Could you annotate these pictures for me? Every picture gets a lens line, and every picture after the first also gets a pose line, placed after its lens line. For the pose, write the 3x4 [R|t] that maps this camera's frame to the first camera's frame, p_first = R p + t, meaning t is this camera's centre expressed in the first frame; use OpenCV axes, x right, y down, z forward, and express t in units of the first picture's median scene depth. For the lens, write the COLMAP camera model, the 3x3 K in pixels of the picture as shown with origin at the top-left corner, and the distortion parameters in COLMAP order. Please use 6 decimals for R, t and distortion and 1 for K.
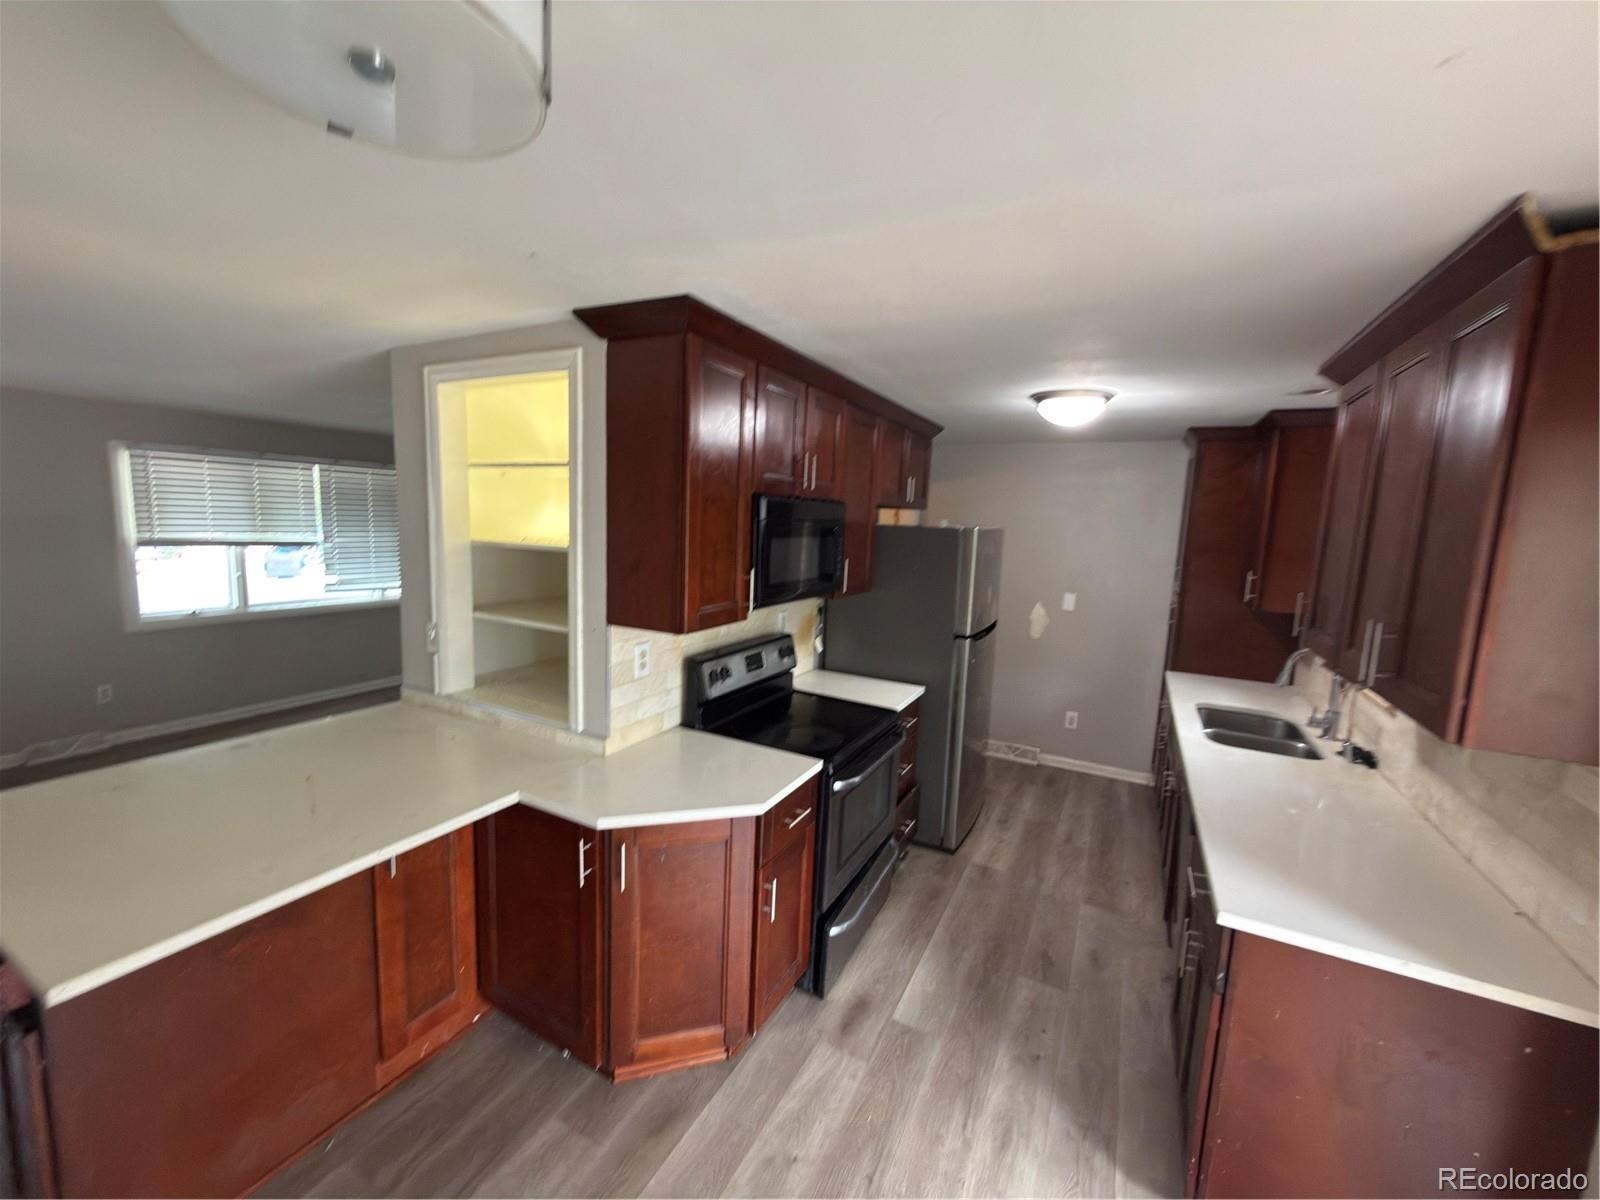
lens RADIAL K [[639.9, 0, 800.6], [0, 639.9, 601.8], [0, 0, 1]] dist [-0.002679, -0.000048]
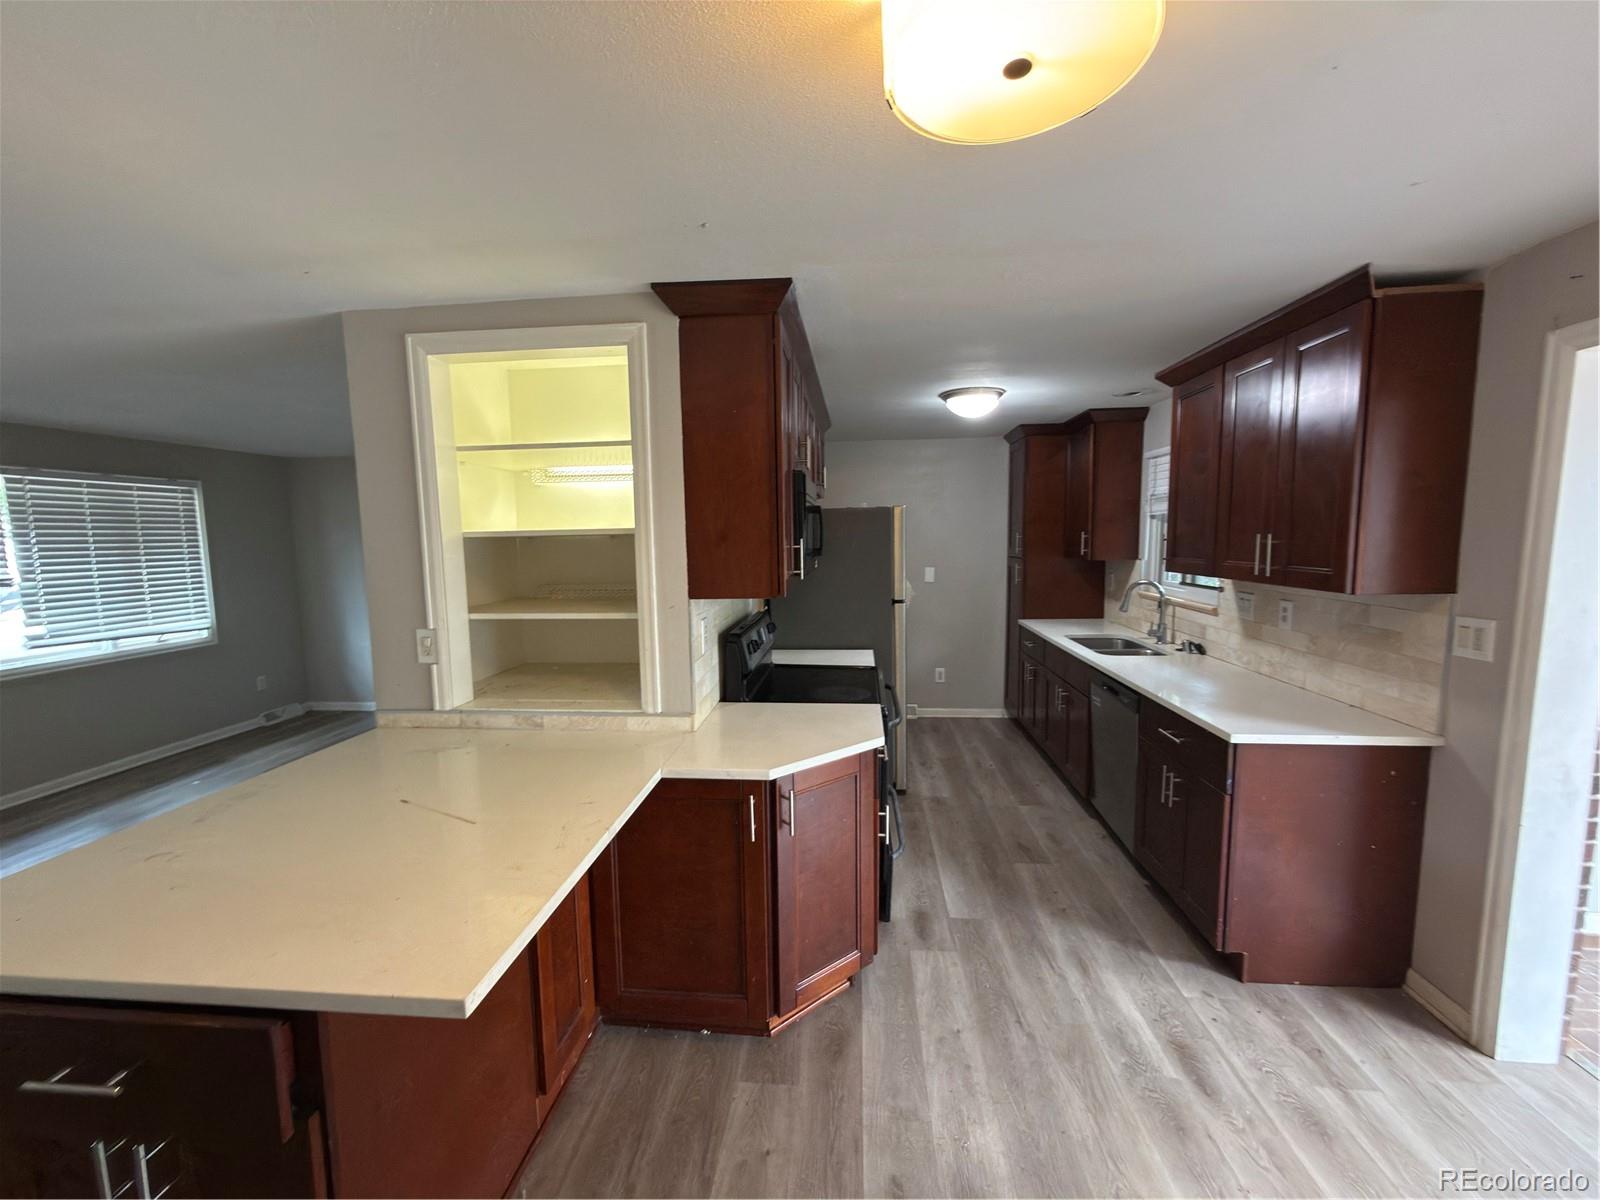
lens RADIAL K [[639.9, 0, 802.8], [0, 639.9, 602.2], [0, 0, 1]] dist [-0.002679, -0.000048]
pose [[0.923204, -0.095445, 0.372270, -0.448142], [0.102749, 0.994707, 0.000218, 0.051395], [-0.370320, 0.038049, 0.928124, 0.000938]]
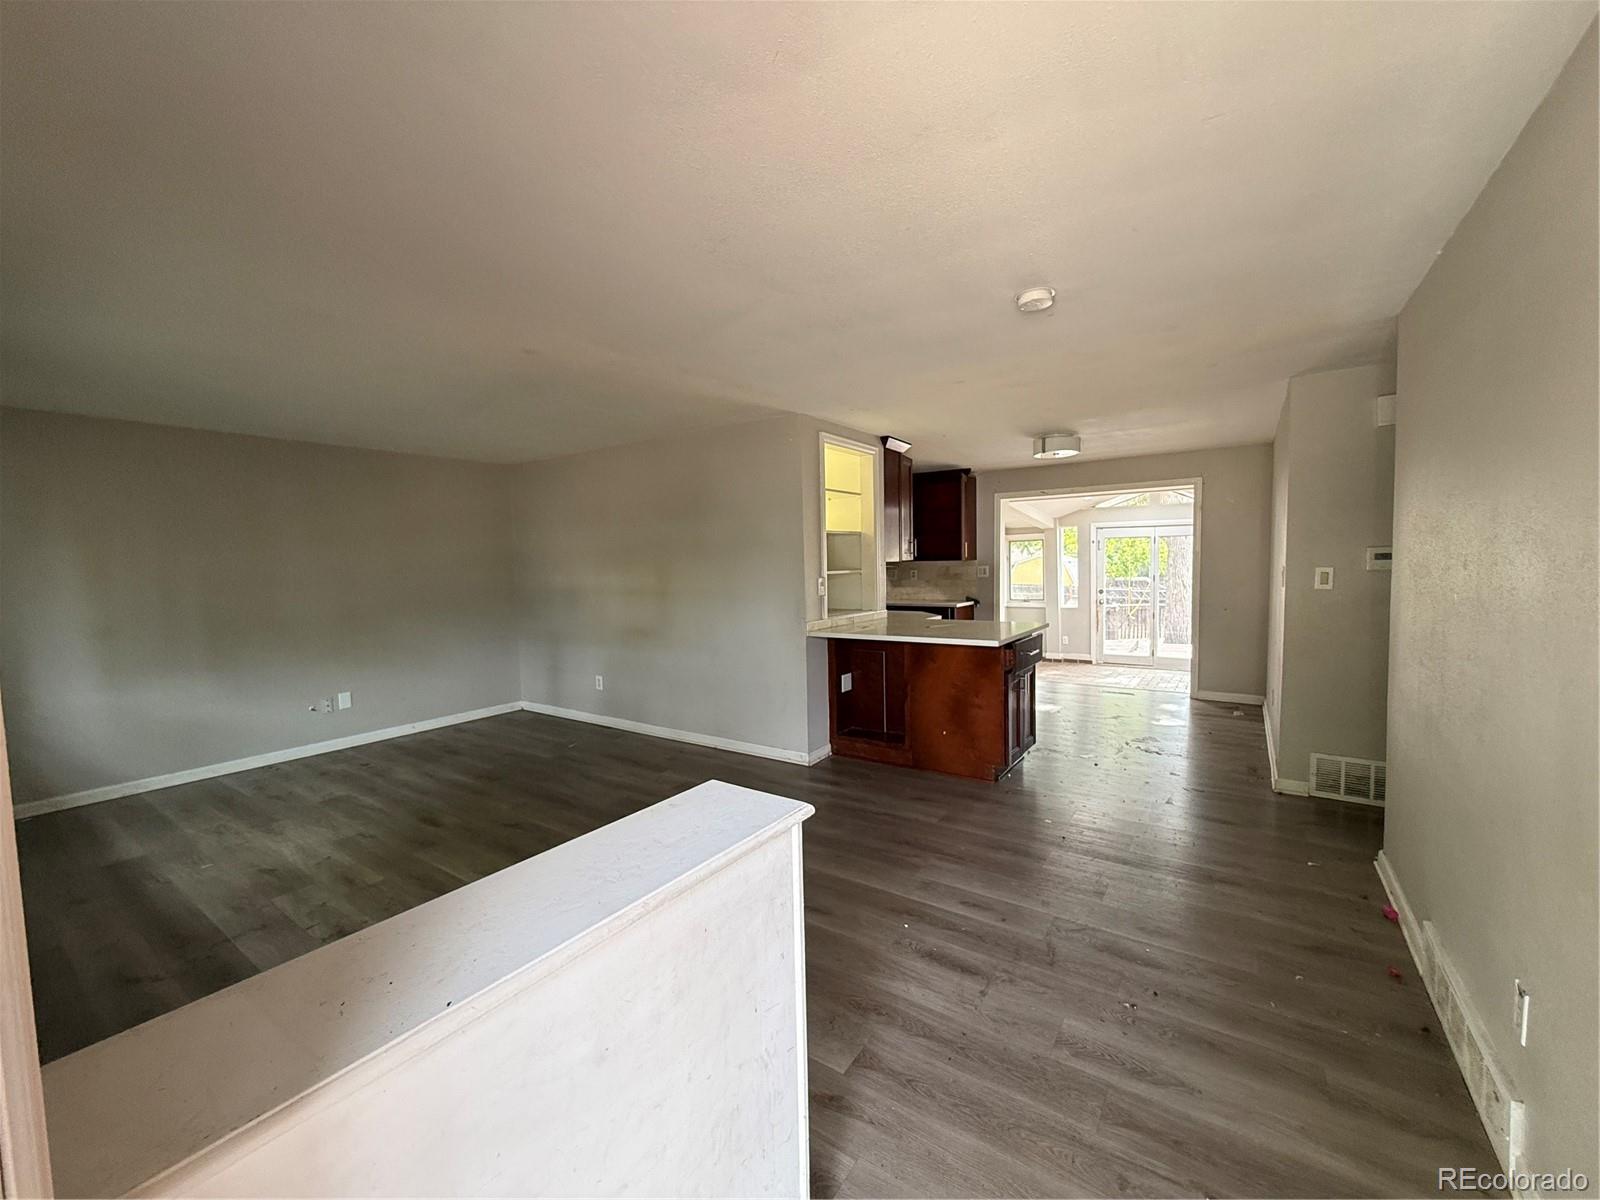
lens RADIAL K [[639.9, 0, 800.0], [0, 639.9, 600.6], [0, 0, 1]] dist [-0.002679, -0.000048]
pose [[0.128102, -0.105511, 0.986133, -2.403879], [0.157566, 0.983861, 0.084799, -0.066920], [-0.979164, 0.144518, 0.142659, 0.855191]]
